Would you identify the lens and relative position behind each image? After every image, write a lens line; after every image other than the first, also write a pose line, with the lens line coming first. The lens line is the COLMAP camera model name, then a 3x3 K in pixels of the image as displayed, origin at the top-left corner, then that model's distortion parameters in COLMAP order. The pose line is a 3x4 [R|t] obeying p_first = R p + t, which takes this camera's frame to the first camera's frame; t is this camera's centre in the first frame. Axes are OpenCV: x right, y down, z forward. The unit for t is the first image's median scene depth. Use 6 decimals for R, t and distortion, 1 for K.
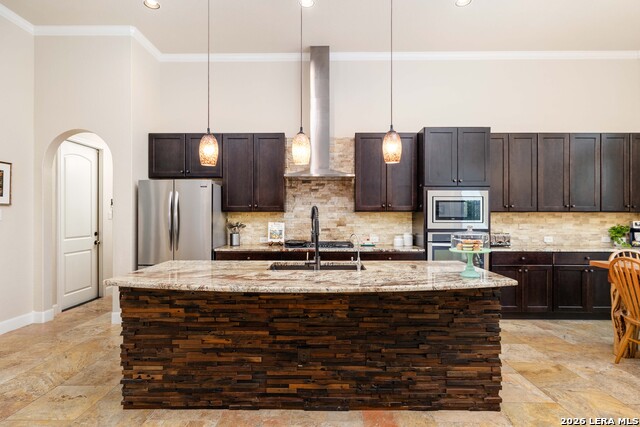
lens RADIAL K [[347.9, 0, 320.6], [0, 347.9, 214.2], [0, 0, 1]] dist [-0.009194, 0.000188]
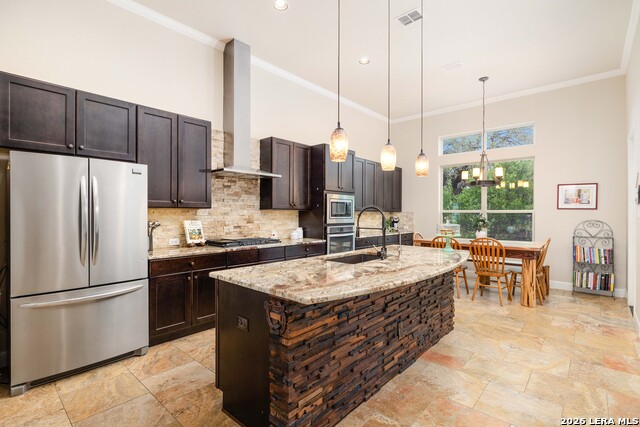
lens RADIAL K [[310.3, 0, 326.7], [0, 310.3, 211.7], [0, 0, 1]] dist [-0.000224, 0.000431]
pose [[0.654019, 0.005266, 0.756460, -0.517165], [-0.007811, 0.999969, -0.000208, -0.001742], [-0.756438, -0.005773, 0.654040, 0.239296]]
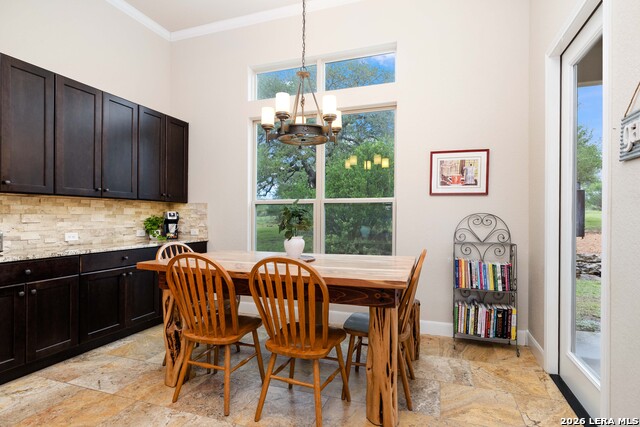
lens RADIAL K [[337.8, 0, 322.6], [0, 337.8, 216.1], [0, 0, 1]] dist [-0.002207, 0.002283]
pose [[0.331873, 0.000158, 0.943324, 0.201885], [-0.007931, 0.999965, 0.002623, 0.027734], [-0.943291, -0.008352, 0.331863, 0.326294]]
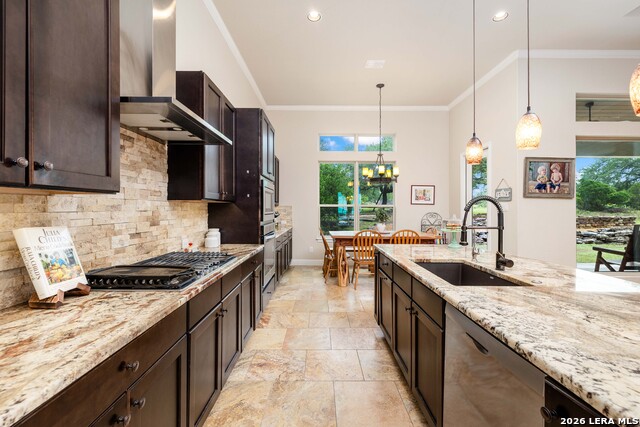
lens RADIAL K [[272.6, 0, 330.2], [0, 272.6, 208.2], [0, 0, 1]] dist [-0.000904, -0.001365]
pose [[-0.013299, -0.001191, 0.999911, -0.382536], [-0.011179, 0.999937, 0.001042, 0.004038], [-0.999849, -0.011164, -0.013311, 0.780461]]
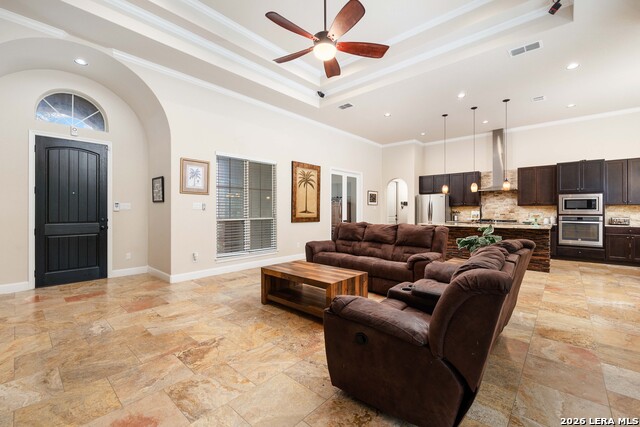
lens RADIAL K [[272.6, 0, 319.3], [0, 272.6, 209.0], [0, 0, 1]] dist [-0.000904, -0.001365]
pose [[0.748076, -0.005372, -0.663591, 0.295064], [0.007614, 0.999971, 0.000488, 0.002125], [0.663569, -0.005418, 0.748095, -1.022689]]
